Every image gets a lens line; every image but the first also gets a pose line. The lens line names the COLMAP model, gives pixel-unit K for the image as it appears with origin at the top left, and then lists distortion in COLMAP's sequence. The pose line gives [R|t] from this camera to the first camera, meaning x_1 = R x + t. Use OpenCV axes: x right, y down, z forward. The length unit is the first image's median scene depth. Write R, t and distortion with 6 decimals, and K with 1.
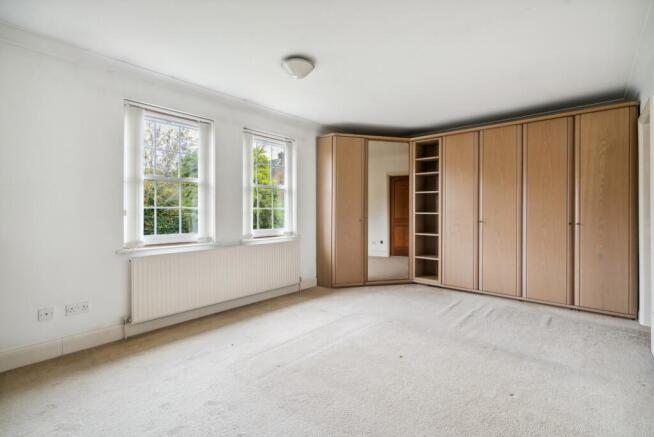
lens RADIAL K [[306.0, 0, 325.7], [0, 306.0, 214.6], [0, 0, 1]] dist [-0.000546, -0.000064]
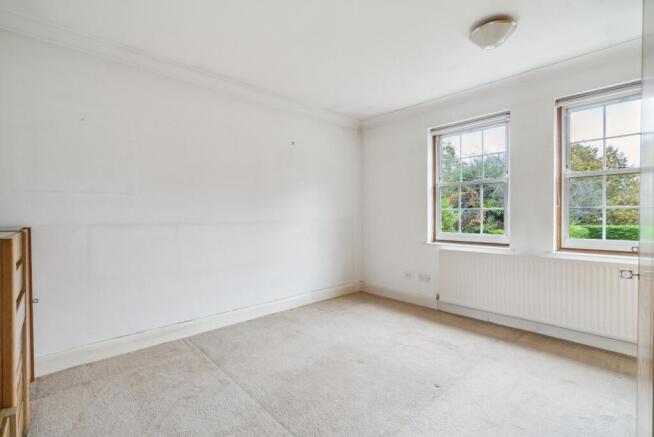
lens RADIAL K [[306.0, 0, 325.7], [0, 306.0, 214.6], [0, 0, 1]] dist [-0.000546, -0.000064]
pose [[-0.121857, 0.005284, -0.992534, 0.694518], [-0.005189, 0.999969, 0.005960, -0.007195], [0.992534, 0.005876, -0.121826, 0.684413]]
